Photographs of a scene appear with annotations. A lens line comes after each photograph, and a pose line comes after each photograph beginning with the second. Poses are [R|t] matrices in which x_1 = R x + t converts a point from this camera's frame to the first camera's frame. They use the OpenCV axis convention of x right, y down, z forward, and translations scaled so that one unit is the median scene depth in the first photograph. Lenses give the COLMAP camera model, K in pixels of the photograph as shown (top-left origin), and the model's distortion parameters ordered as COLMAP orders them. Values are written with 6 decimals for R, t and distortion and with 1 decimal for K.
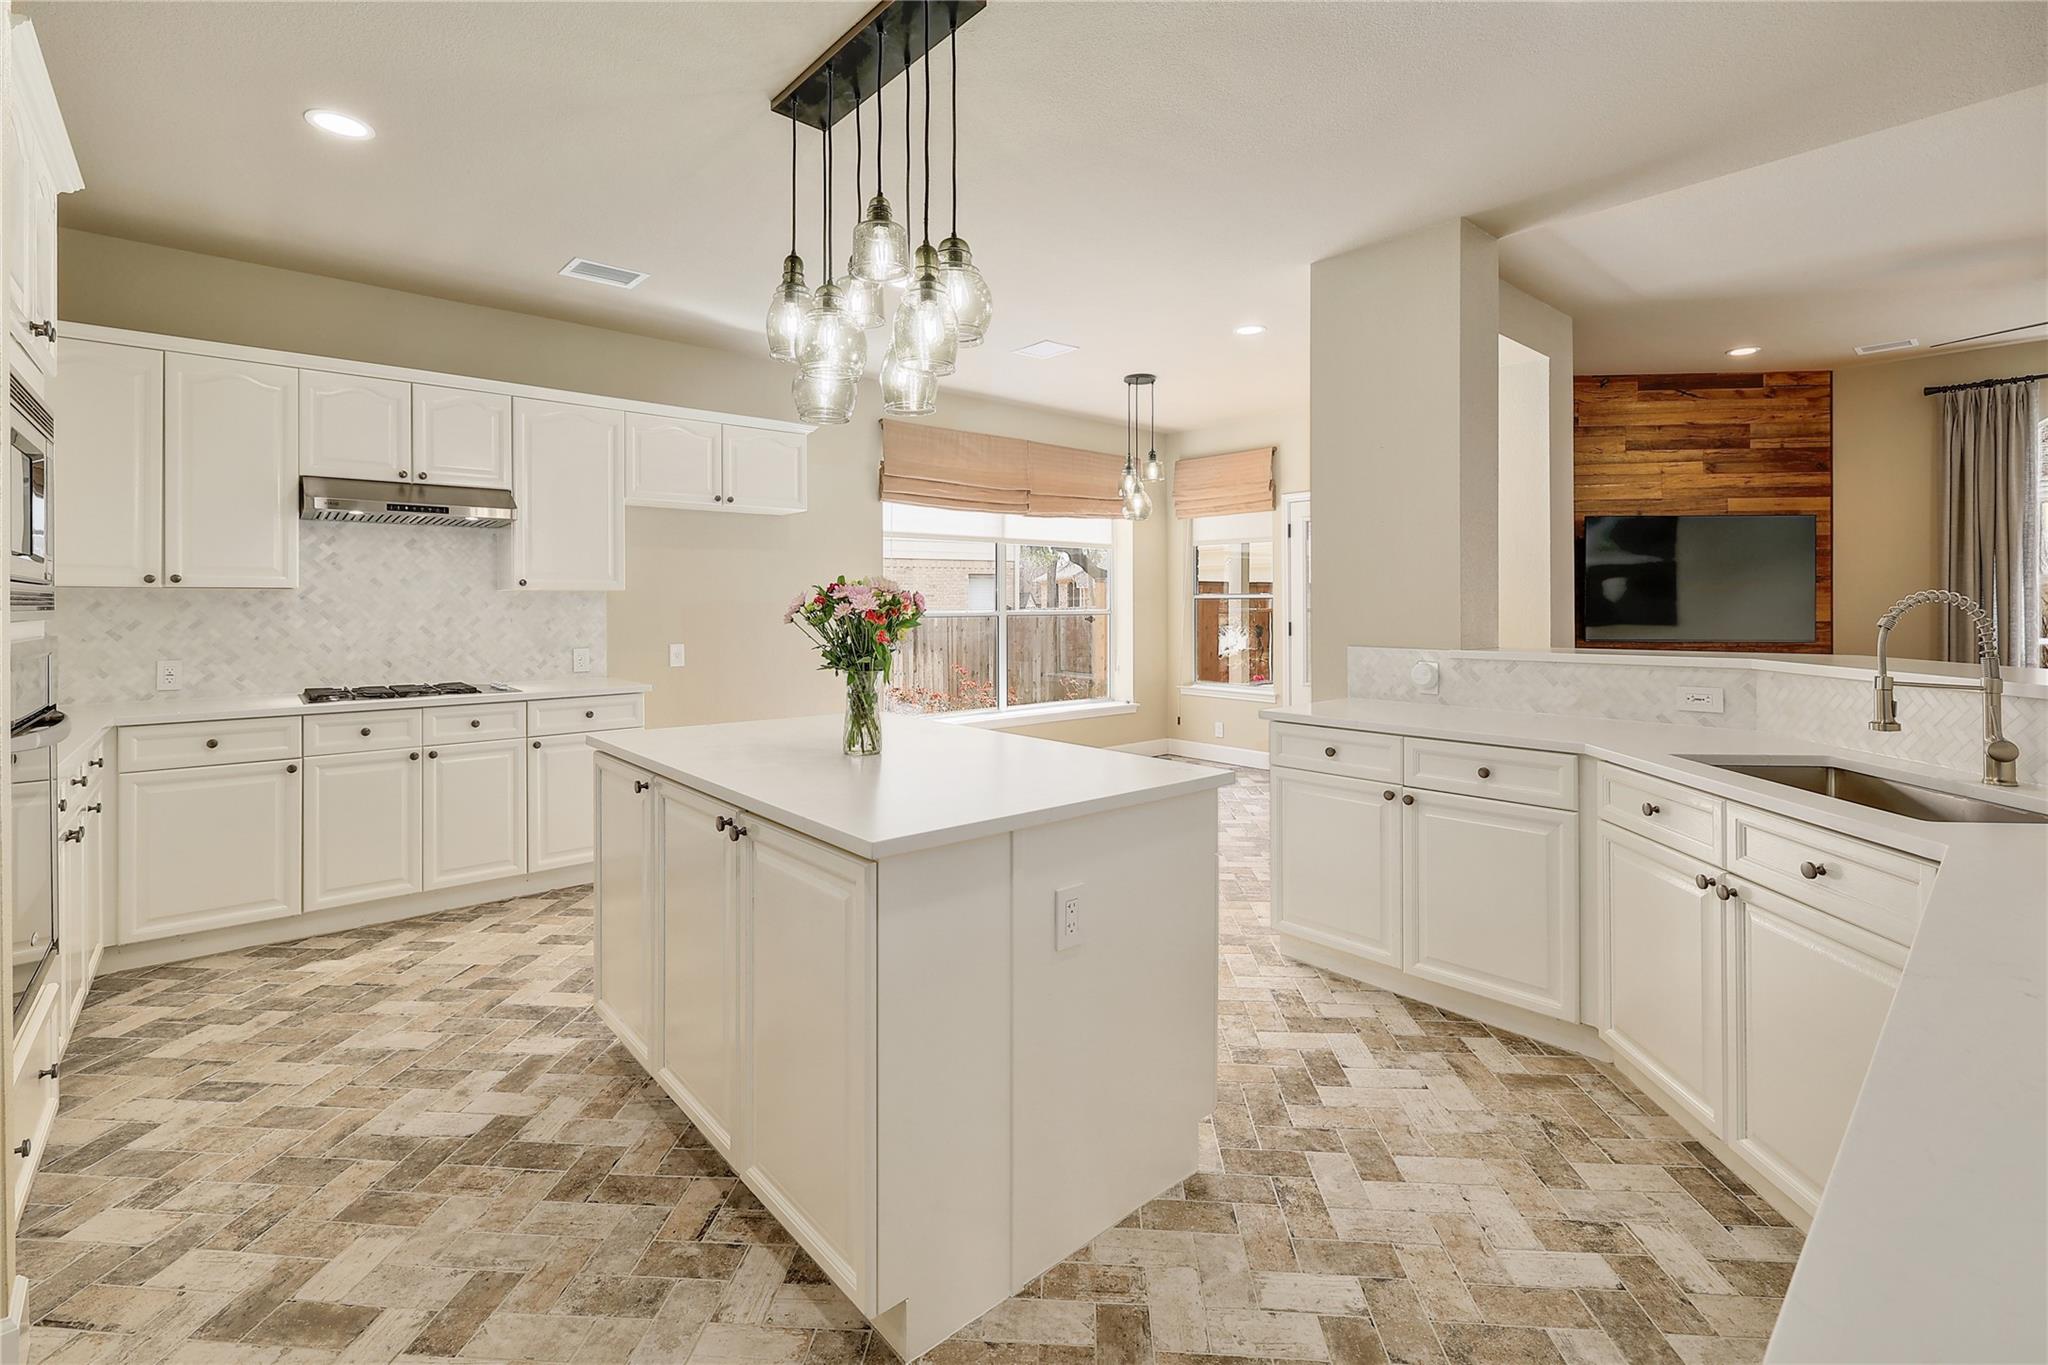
lens RADIAL K [[905.1, 0, 1017.4], [0, 905.1, 598.4], [0, 0, 1]] dist [-0.000179, -0.000119]
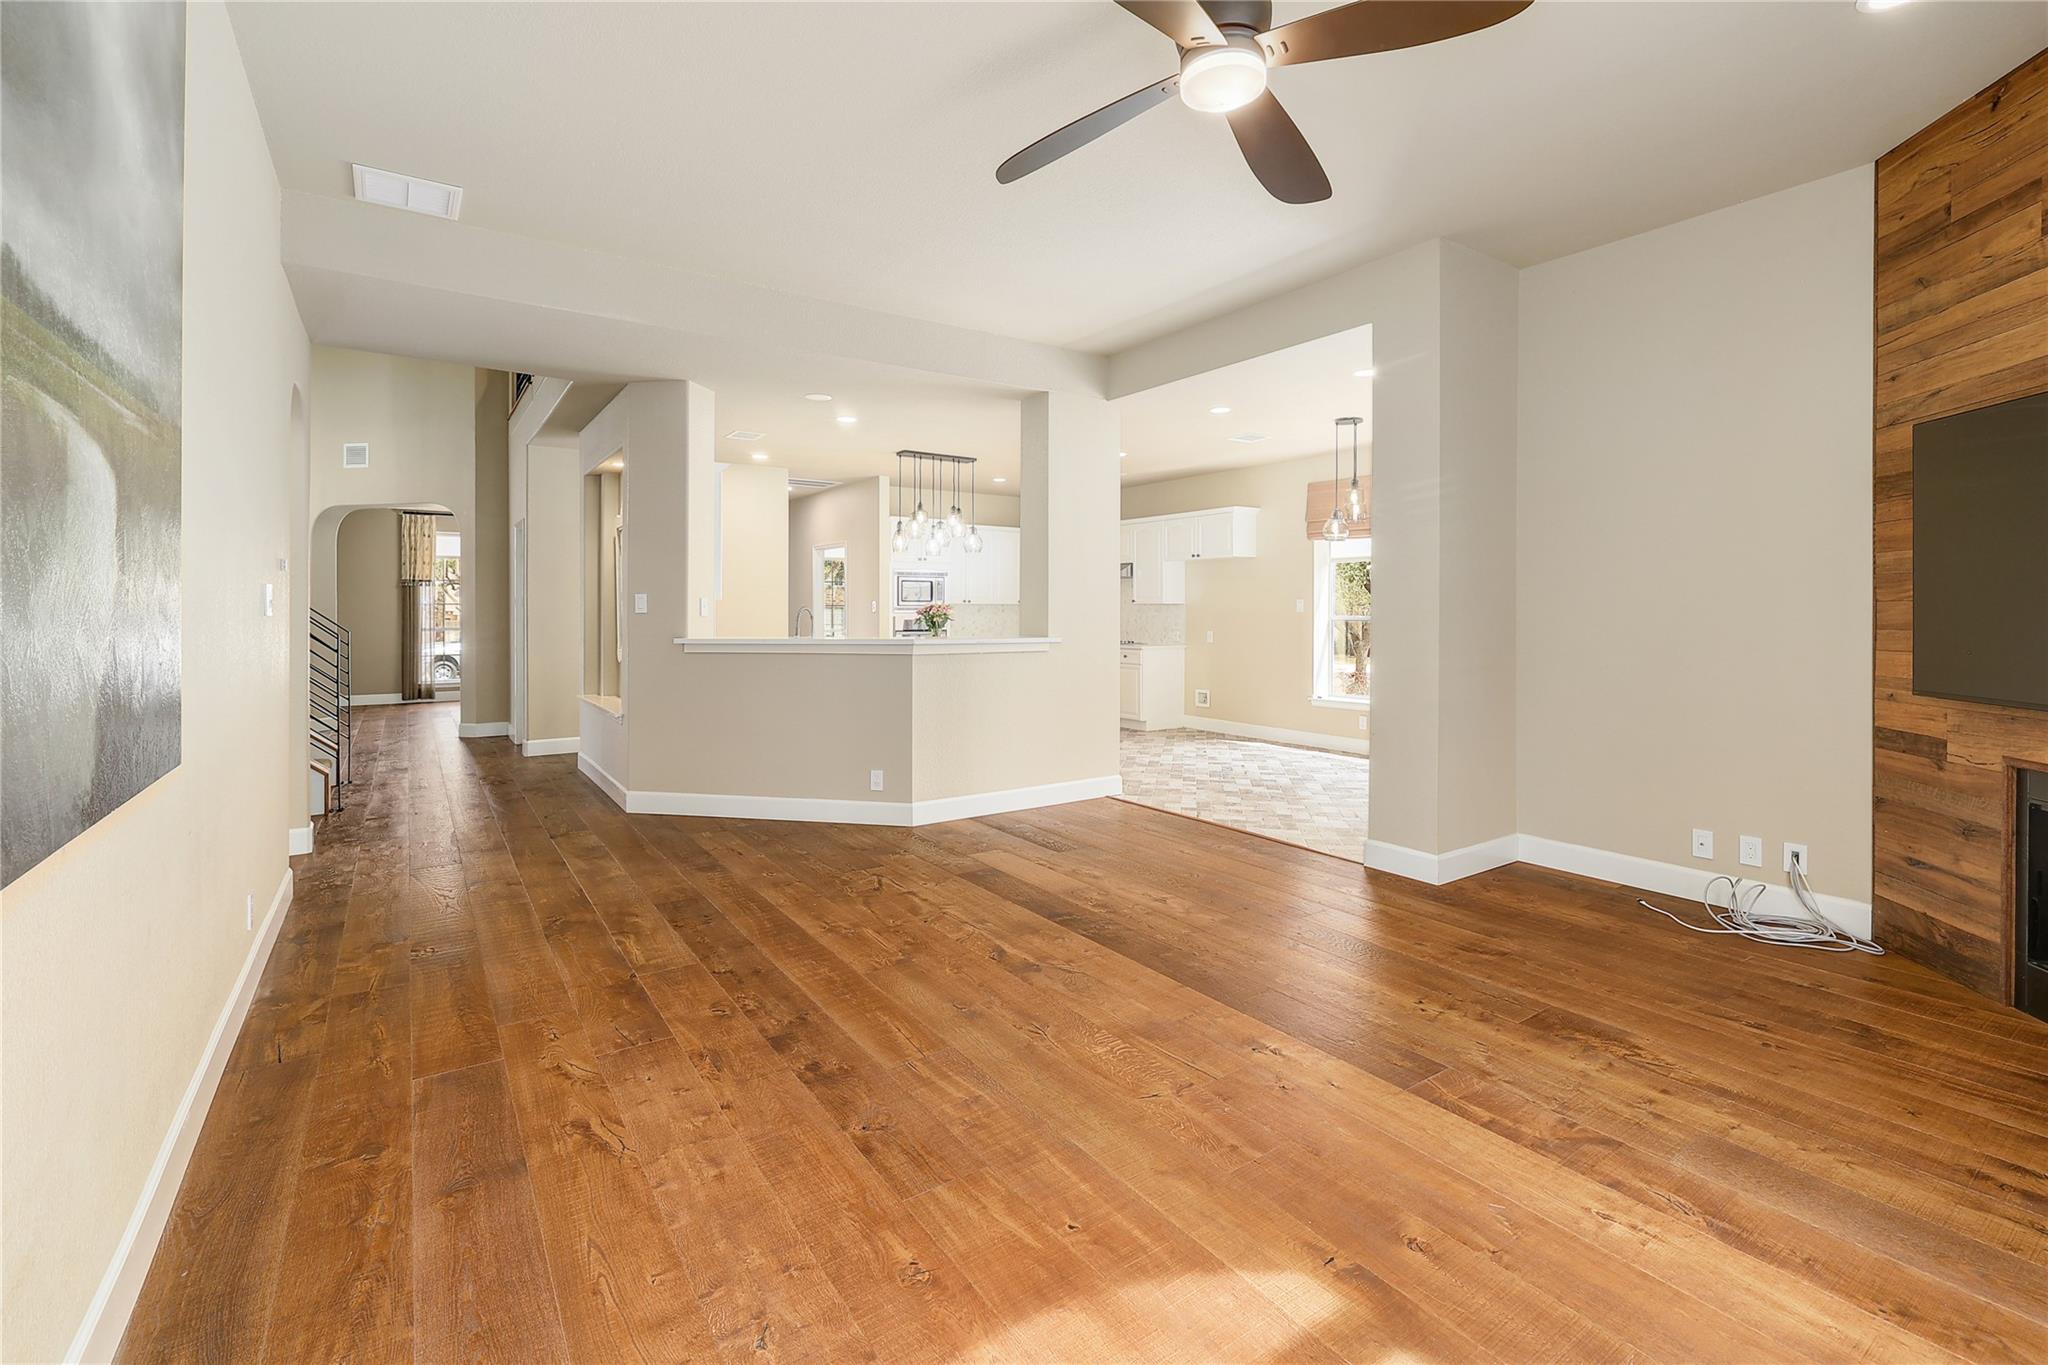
lens RADIAL K [[898.3, 0, 1023.3], [0, 898.3, 608.7], [0, 0, 1]] dist [-0.001373, 0.000014]
pose [[-0.107197, 0.004020, -0.994230, 2.889595], [0.005350, 0.999980, 0.003466, -0.010181], [0.994223, -0.004948, -0.107216, 1.491930]]
